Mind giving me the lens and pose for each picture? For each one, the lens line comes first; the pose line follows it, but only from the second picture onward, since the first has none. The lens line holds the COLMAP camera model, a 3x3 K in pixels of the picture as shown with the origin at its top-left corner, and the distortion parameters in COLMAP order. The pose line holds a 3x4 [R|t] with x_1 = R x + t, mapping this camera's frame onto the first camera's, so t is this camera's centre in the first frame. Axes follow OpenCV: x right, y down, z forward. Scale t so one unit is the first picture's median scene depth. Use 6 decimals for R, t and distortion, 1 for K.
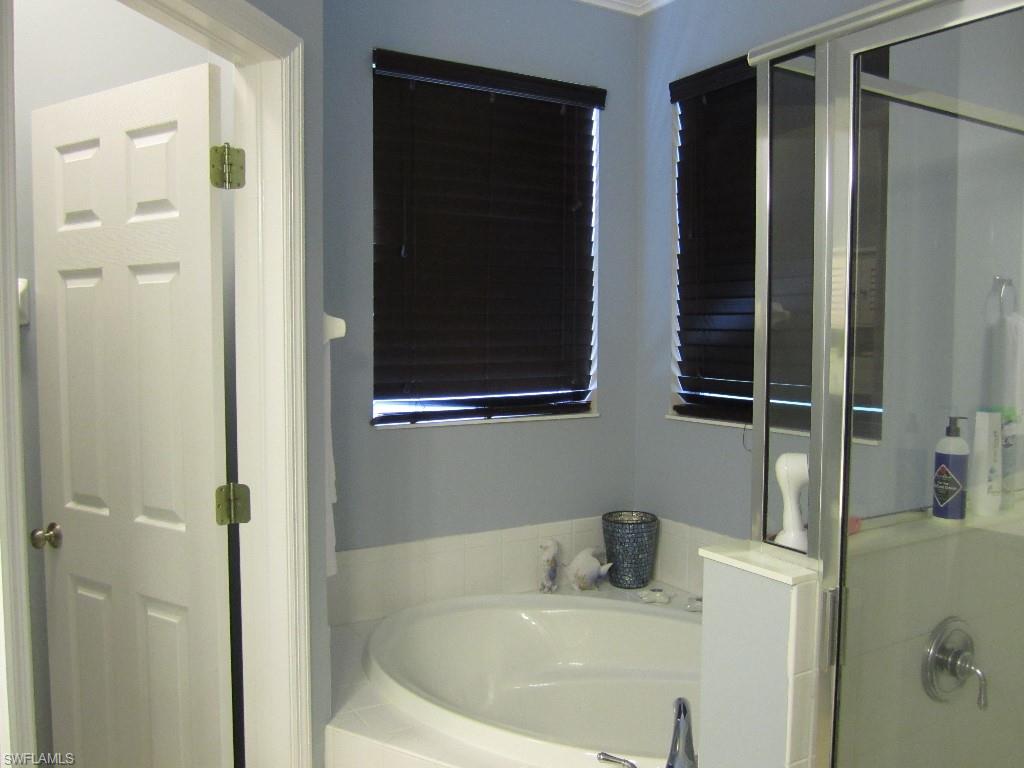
lens RADIAL K [[839.5, 0, 512.0], [0, 839.5, 383.6], [0, 0, 1]] dist [-0.061033, 0.021151]
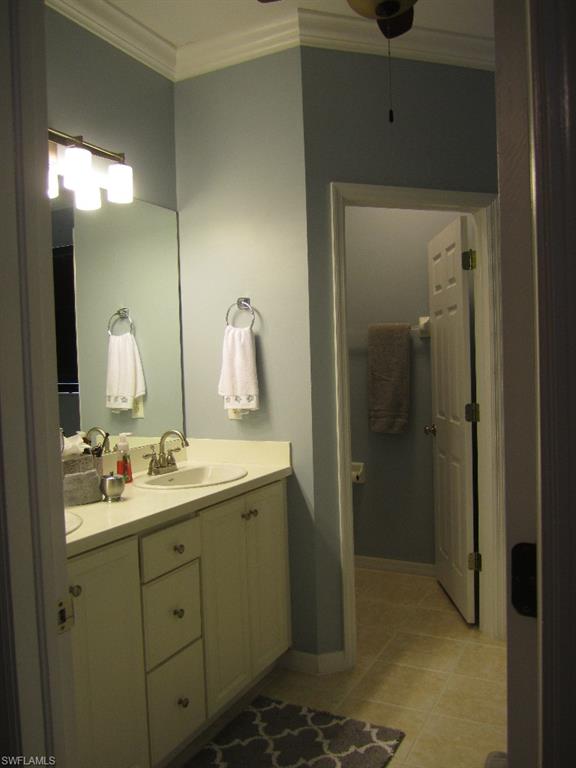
lens RADIAL K [[629.6, 0, 287.6], [0, 629.6, 384.5], [0, 0, 1]] dist [-0.061033, 0.021151]
pose [[0.521831, 0.011957, -0.852965, 0.809983], [-0.025375, 0.999677, -0.001511, 0.085700], [0.852672, 0.022432, 0.521965, -0.276003]]
